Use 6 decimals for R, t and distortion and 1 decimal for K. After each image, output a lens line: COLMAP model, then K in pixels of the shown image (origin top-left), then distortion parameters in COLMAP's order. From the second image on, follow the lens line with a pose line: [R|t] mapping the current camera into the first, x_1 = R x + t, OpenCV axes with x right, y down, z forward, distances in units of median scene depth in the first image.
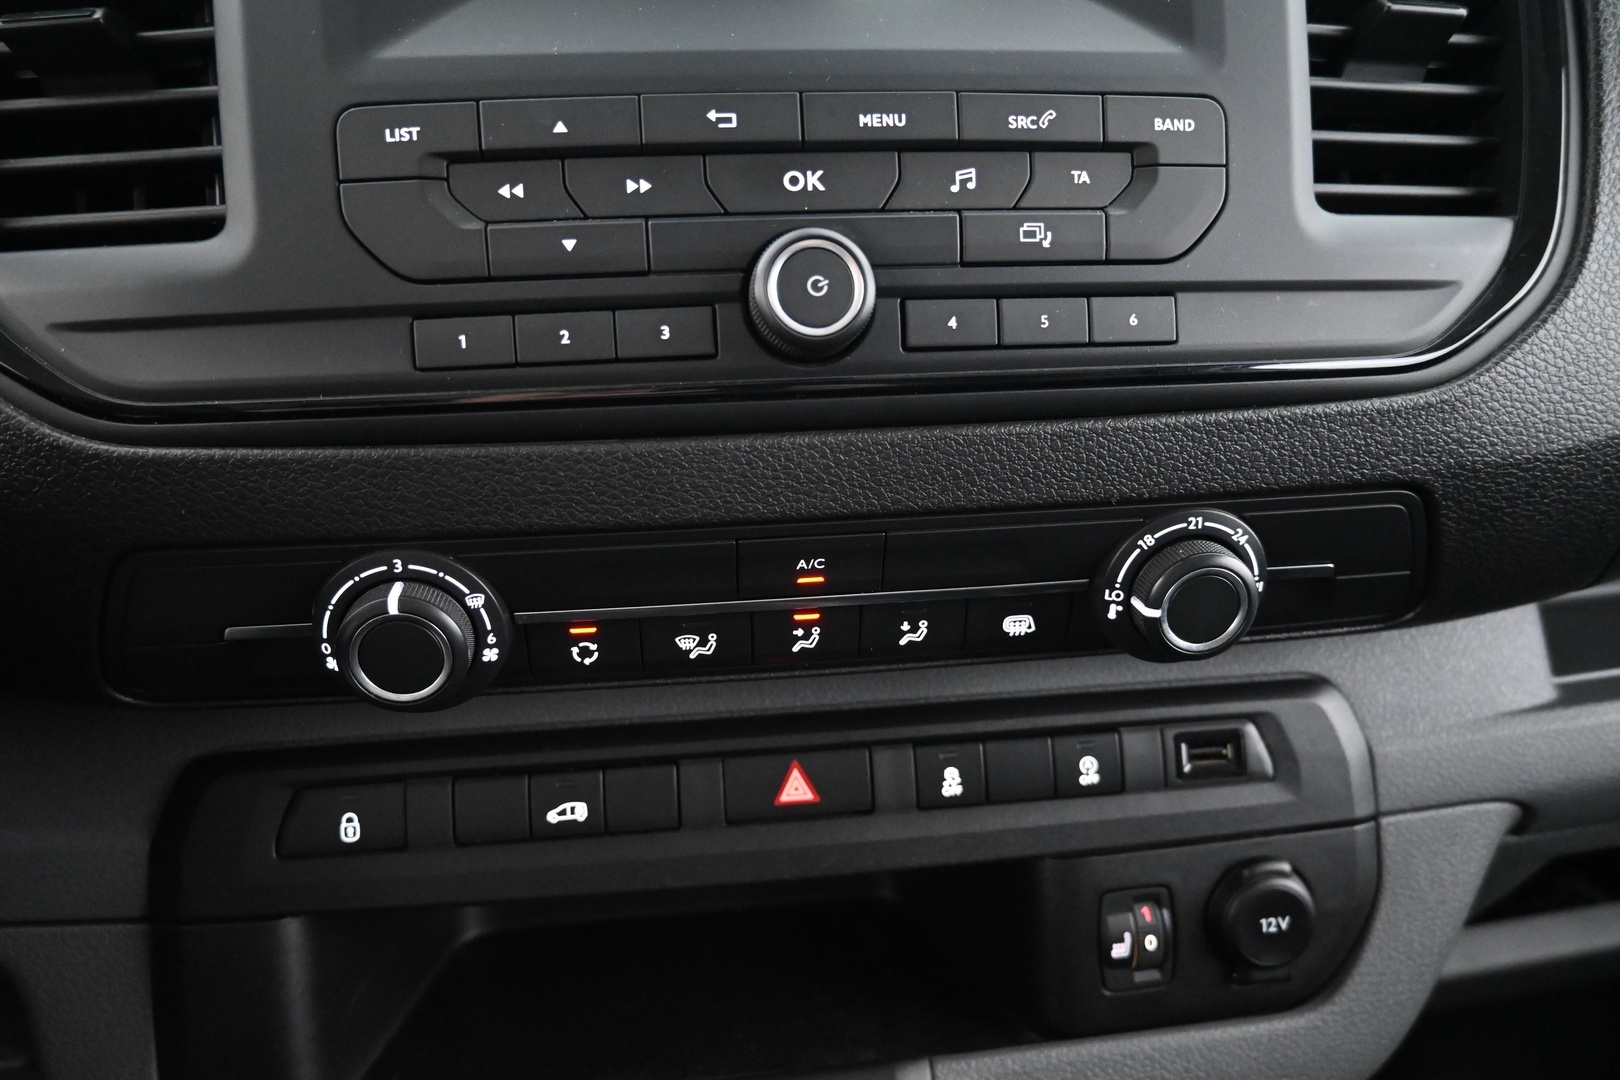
lens RADIAL K [[1108.5, 0, 814.5], [0, 1108.5, 536.5], [0, 0, 1]] dist [-0.001431, 0.003869]
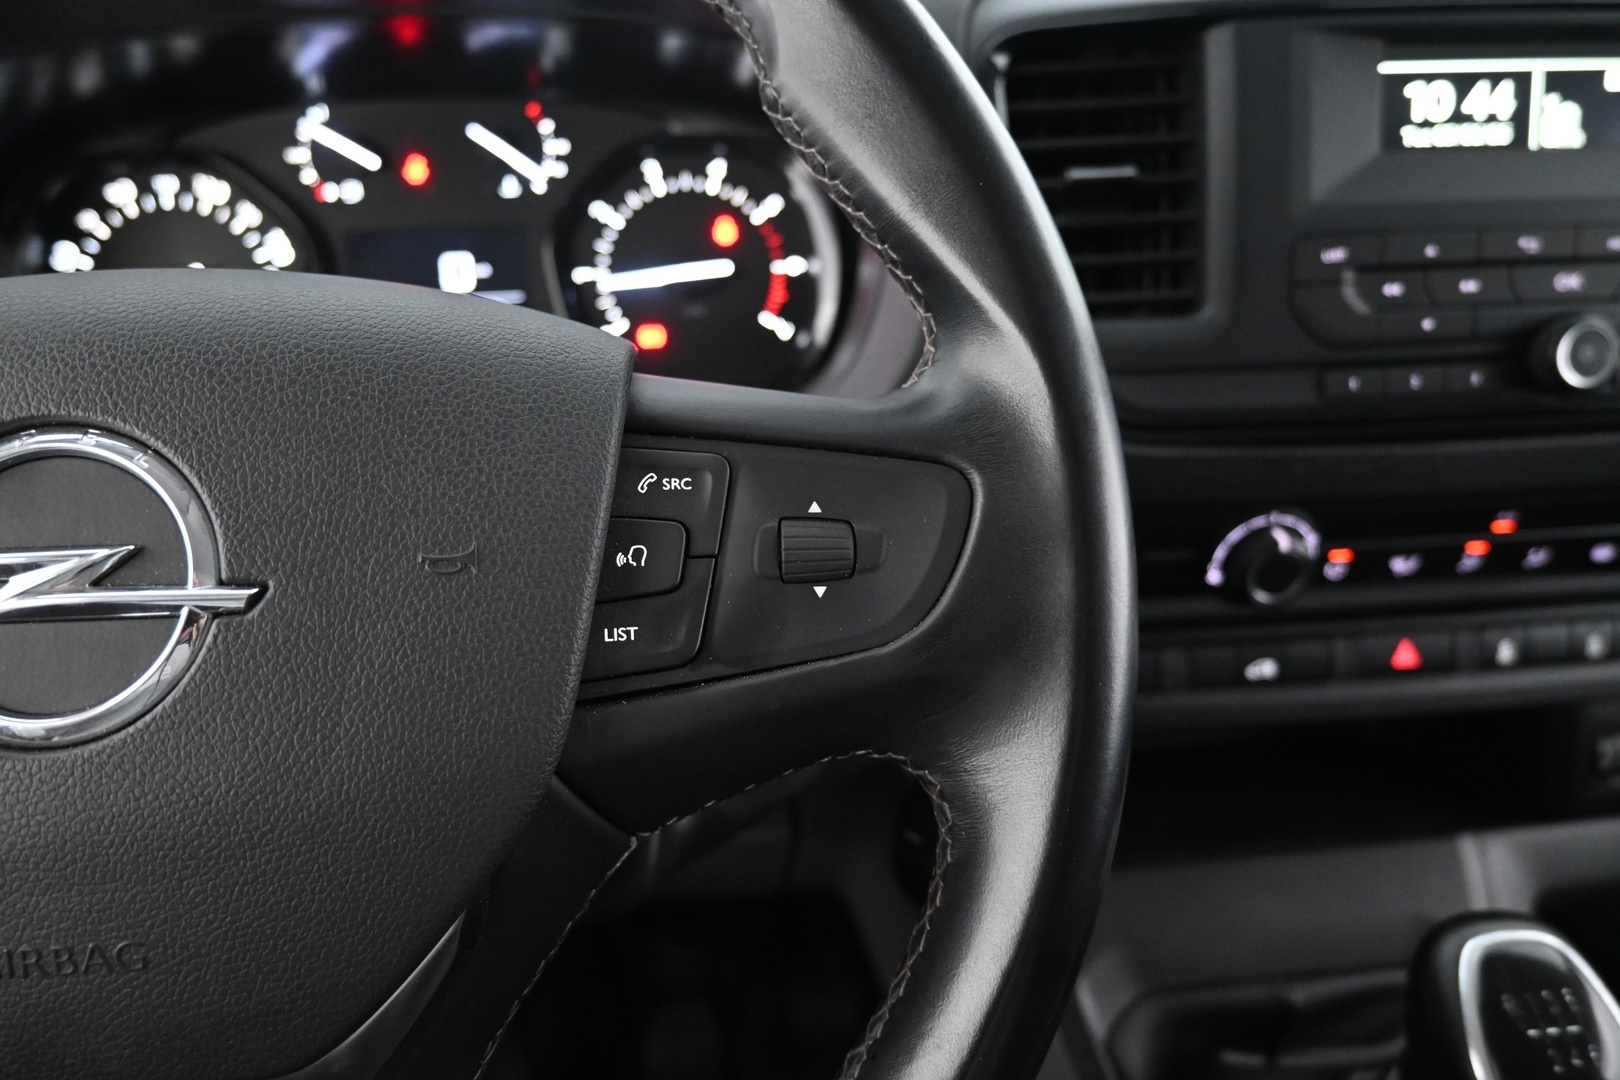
lens RADIAL K [[1108.5, 0, 813.5], [0, 1108.5, 531.6], [0, 0, 1]] dist [-0.001431, 0.003869]
pose [[0.999975, 0.005706, -0.004268, -1.019501], [-0.005102, 0.991487, 0.130107, -0.159317], [0.004974, -0.130082, 0.991491, -0.577367]]
